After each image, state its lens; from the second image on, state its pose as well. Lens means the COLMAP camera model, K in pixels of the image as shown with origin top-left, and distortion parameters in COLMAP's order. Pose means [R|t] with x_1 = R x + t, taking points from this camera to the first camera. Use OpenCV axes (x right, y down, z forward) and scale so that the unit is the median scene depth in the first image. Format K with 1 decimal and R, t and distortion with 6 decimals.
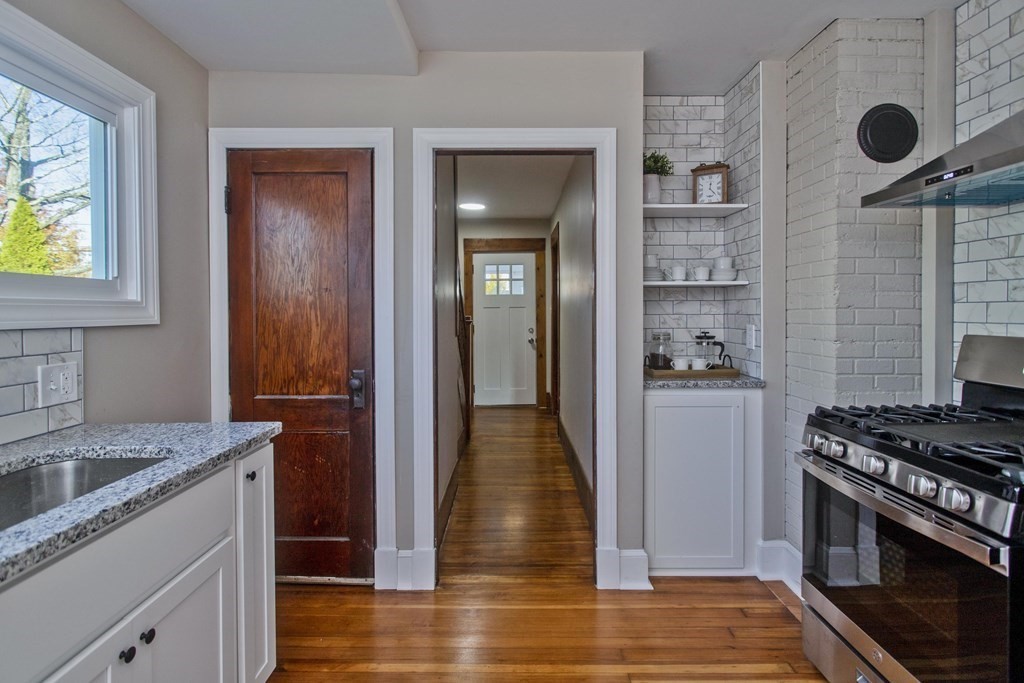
lens RADIAL K [[497.2, 0, 512.2], [0, 497.2, 322.5], [0, 0, 1]] dist [0.000156, 0.000610]
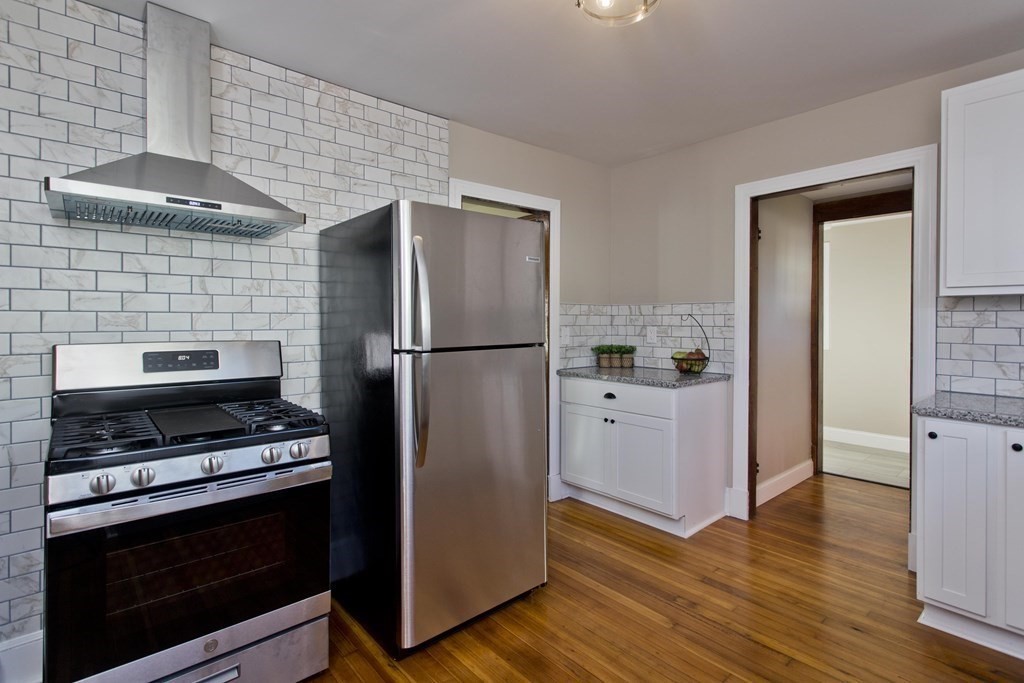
lens RADIAL K [[497.2, 0, 512.2], [0, 497.2, 322.5], [0, 0, 1]] dist [0.000156, 0.000610]
pose [[-0.655154, 0.000349, 0.755495, -0.405933], [0.016874, 0.999757, 0.014171, -0.017351], [-0.755307, 0.022033, -0.655001, 0.998621]]
